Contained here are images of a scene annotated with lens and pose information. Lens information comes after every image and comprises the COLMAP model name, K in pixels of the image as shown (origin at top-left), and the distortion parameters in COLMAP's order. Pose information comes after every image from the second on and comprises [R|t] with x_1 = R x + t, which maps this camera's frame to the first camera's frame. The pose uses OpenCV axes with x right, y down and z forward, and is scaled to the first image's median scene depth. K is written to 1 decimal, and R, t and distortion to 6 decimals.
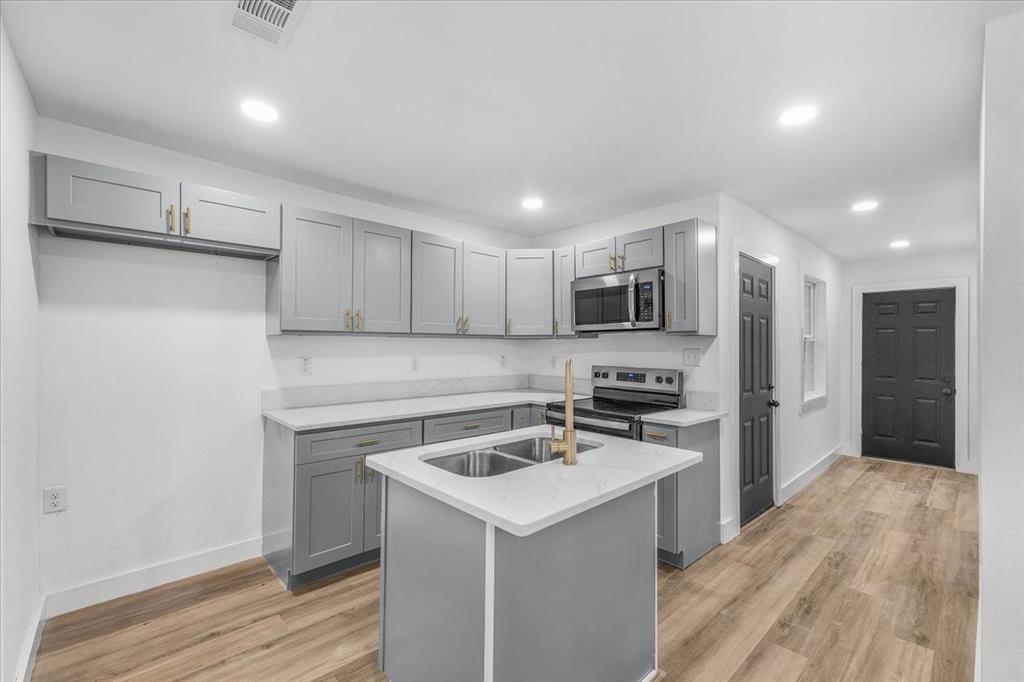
lens RADIAL K [[433.5, 0, 515.0], [0, 433.5, 342.7], [0, 0, 1]] dist [0.004459, -0.000145]
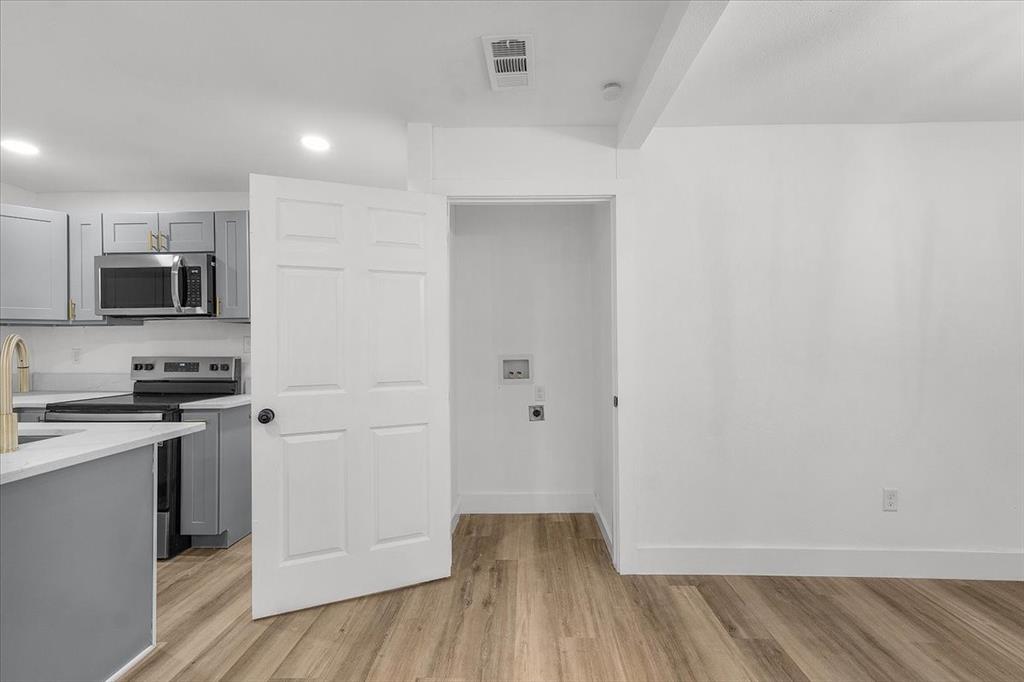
lens RADIAL K [[431.9, 0, 512.0], [0, 431.9, 341.0], [0, 0, 1]] dist [0.007156, 0.000310]
pose [[0.700497, -0.000677, 0.713655, 0.106647], [0.002975, 0.999994, -0.001972, 0.029664], [-0.713650, 0.003505, 0.700494, -0.175105]]
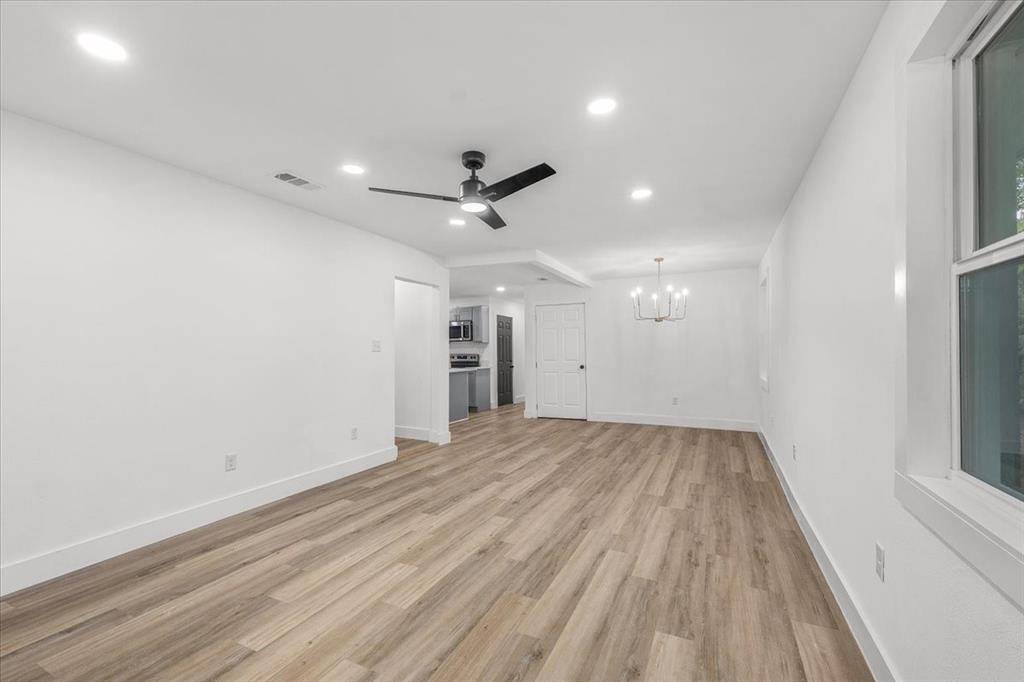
lens RADIAL K [[433.5, 0, 515.0], [0, 433.5, 342.7], [0, 0, 1]] dist [0.004459, -0.000145]
pose [[0.927946, -0.007337, 0.372642, -0.505447], [0.011567, 0.999892, -0.009117, 0.015513], [-0.372535, 0.012770, 0.927930, -1.902039]]
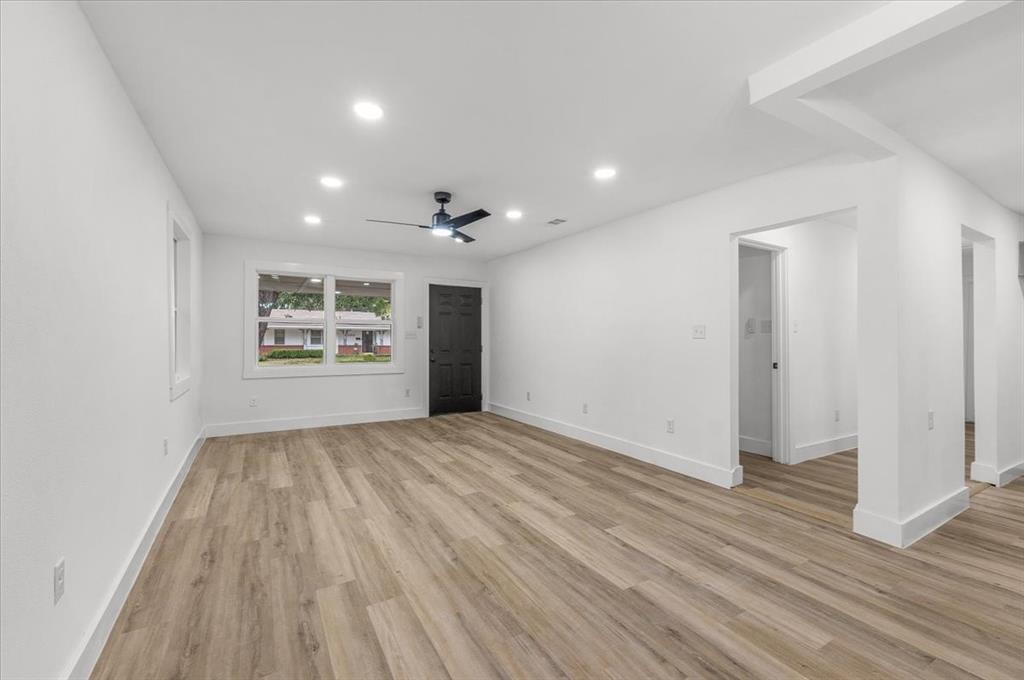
lens RADIAL K [[433.5, 0, 515.0], [0, 433.5, 341.7], [0, 0, 1]] dist [0.004459, -0.000145]
pose [[-0.213096, -0.003419, -0.977025, 0.910409], [-0.004938, 0.999985, -0.002422, 0.041475], [0.977019, 0.004309, -0.213110, -0.575252]]
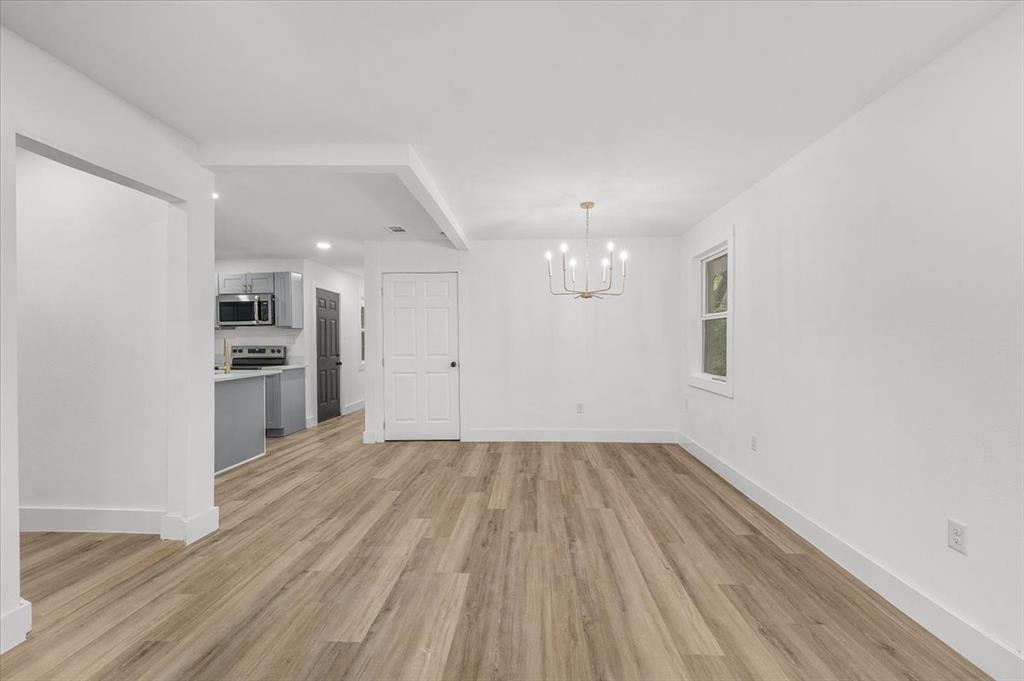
lens RADIAL K [[431.9, 0, 512.0], [0, 431.9, 340.5], [0, 0, 1]] dist [0.007156, 0.000310]
pose [[0.713737, -0.013479, 0.700284, -0.260633], [0.006313, 0.999898, 0.012812, 0.020359], [-0.700386, -0.004724, 0.713749, -1.133914]]
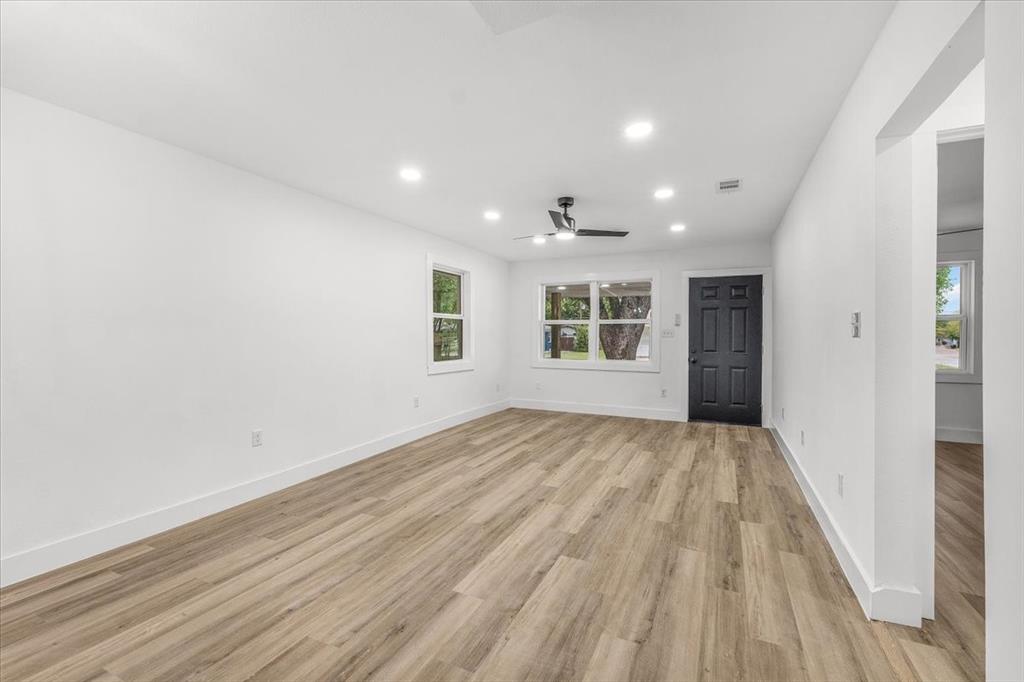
lens RADIAL K [[433.5, 0, 515.0], [0, 433.5, 342.7], [0, 0, 1]] dist [0.004459, -0.000145]
pose [[-0.930664, -0.005604, -0.365831, 0.362965], [-0.010928, 0.999862, 0.012485, 0.031923], [0.365711, 0.015617, -0.930598, 0.111844]]
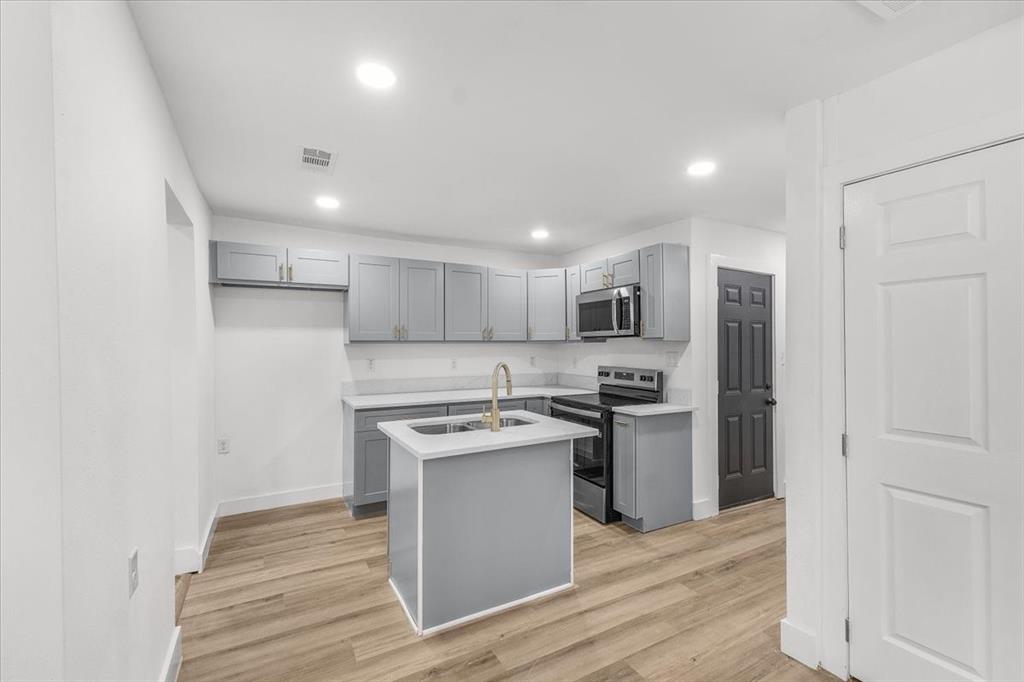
lens RADIAL K [[433.5, 0, 515.0], [0, 433.5, 342.7], [0, 0, 1]] dist [0.004459, -0.000145]
pose [[0.972423, -0.007768, -0.233094, 0.275167], [0.008626, 0.999959, 0.002662, -0.017938], [0.233064, -0.004599, 0.972451, -0.232268]]
